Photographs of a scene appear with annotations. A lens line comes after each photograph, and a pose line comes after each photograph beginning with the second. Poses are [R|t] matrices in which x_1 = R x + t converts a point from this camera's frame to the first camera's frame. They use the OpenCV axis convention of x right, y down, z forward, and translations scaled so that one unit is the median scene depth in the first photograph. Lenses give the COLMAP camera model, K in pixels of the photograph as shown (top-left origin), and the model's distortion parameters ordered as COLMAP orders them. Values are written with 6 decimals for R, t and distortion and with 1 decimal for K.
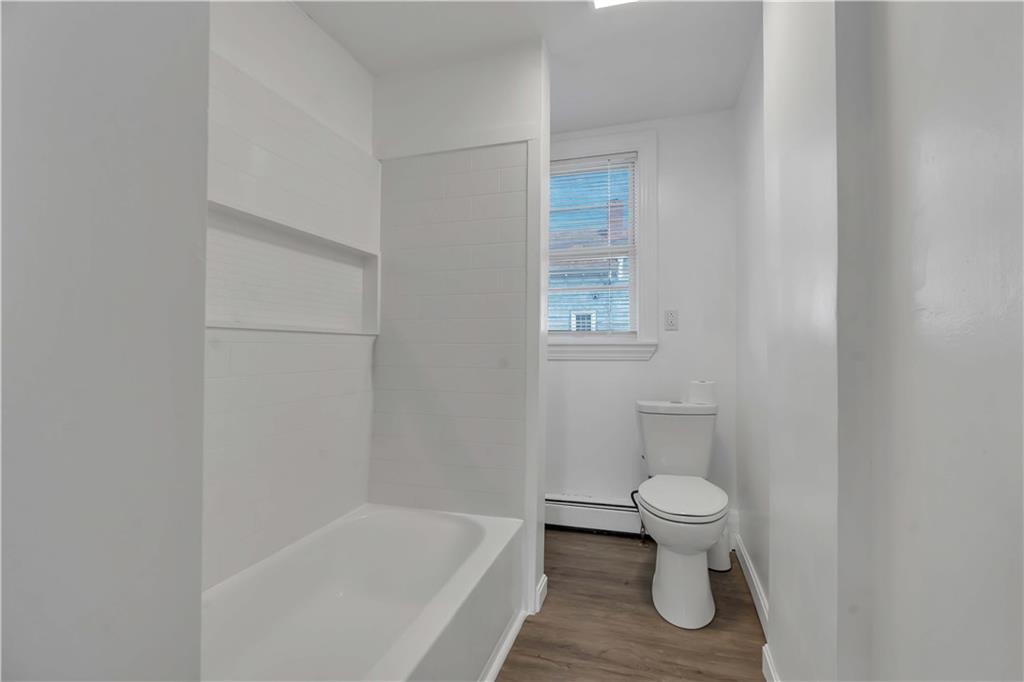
lens RADIAL K [[470.0, 0, 512.1], [0, 470.0, 343.4], [0, 0, 1]] dist [-0.010137, -0.000036]
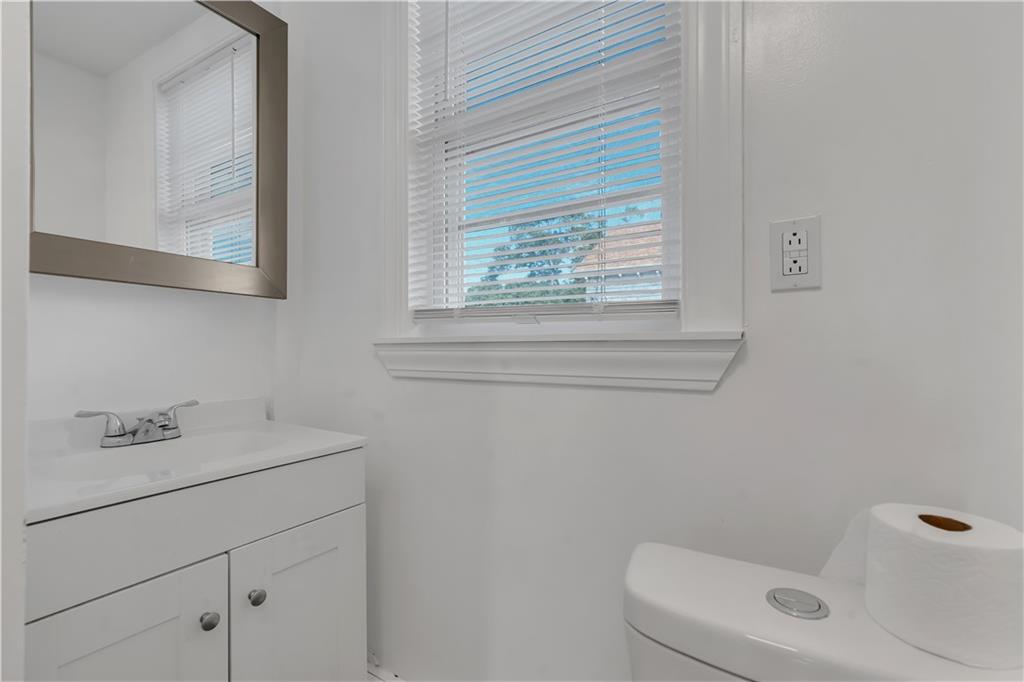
lens RADIAL K [[470.0, 0, 513.8], [0, 470.0, 342.2], [0, 0, 1]] dist [-0.010137, -0.000036]
pose [[0.964013, -0.006058, -0.265785, 0.243839], [0.005671, 0.999981, -0.002224, 0.003942], [0.265794, 0.000636, 0.964030, 0.661680]]
